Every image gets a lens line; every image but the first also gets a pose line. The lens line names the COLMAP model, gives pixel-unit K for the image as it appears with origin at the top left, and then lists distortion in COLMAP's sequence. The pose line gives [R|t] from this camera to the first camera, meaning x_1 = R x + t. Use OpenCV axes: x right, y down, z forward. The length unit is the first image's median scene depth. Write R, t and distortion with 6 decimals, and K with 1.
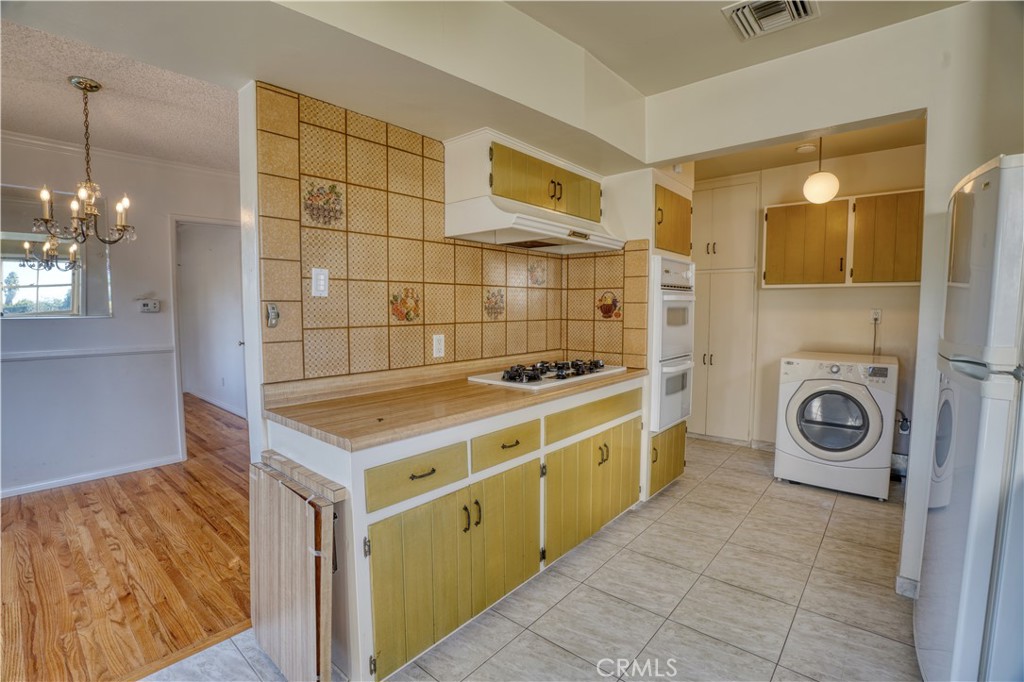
lens RADIAL K [[467.6, 0, 507.8], [0, 467.6, 341.9], [0, 0, 1]] dist [-0.076428, 0.021302]
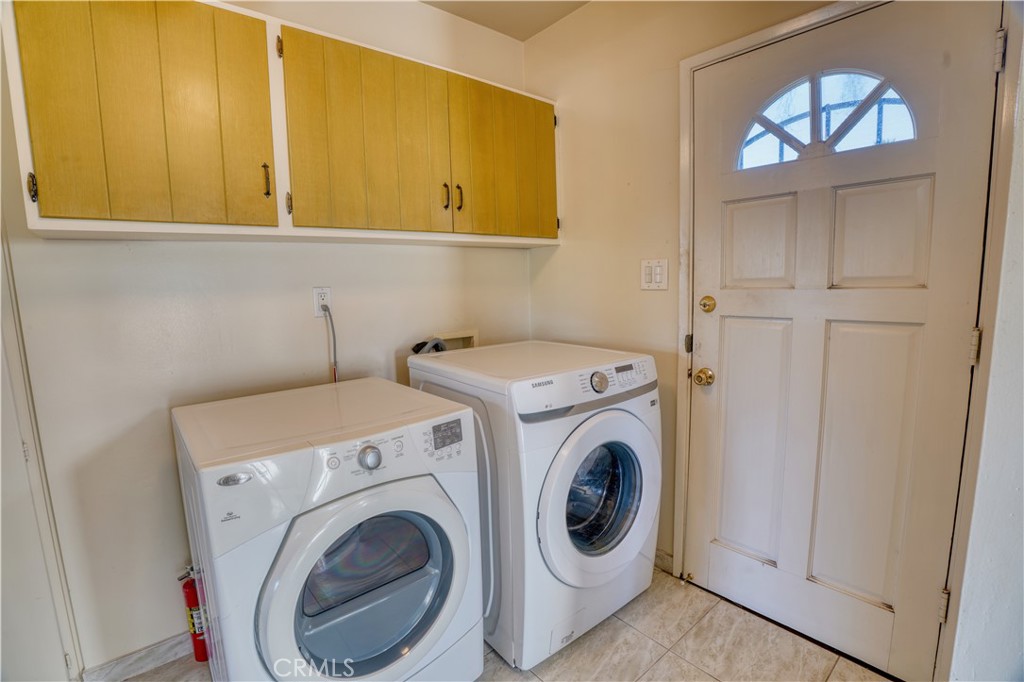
lens RADIAL K [[467.6, 0, 507.8], [0, 467.6, 341.9], [0, 0, 1]] dist [-0.076428, 0.021302]
pose [[0.156203, -0.131202, 0.978972, 0.501600], [0.101244, 0.988045, 0.116263, -0.075564], [-0.982522, 0.080954, 0.167619, 1.034348]]
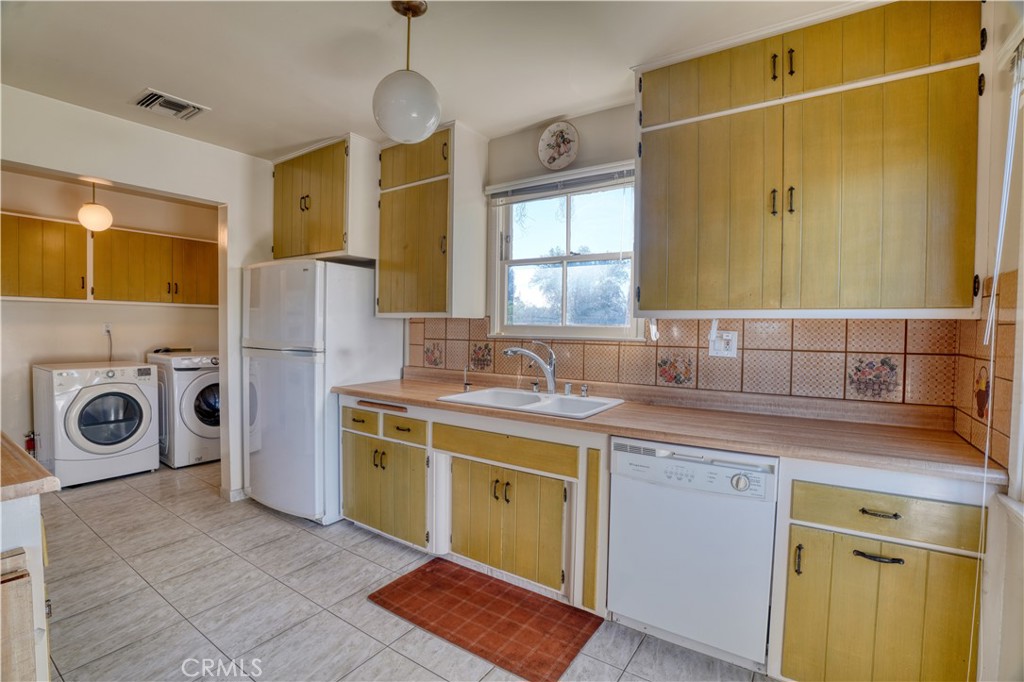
lens RADIAL K [[467.6, 0, 507.8], [0, 467.6, 341.9], [0, 0, 1]] dist [-0.076428, 0.021302]
pose [[-0.118791, -0.034686, 0.992313, -0.680068], [0.060066, 0.997308, 0.042051, -0.012397], [-0.991101, 0.064600, -0.116388, 0.132595]]
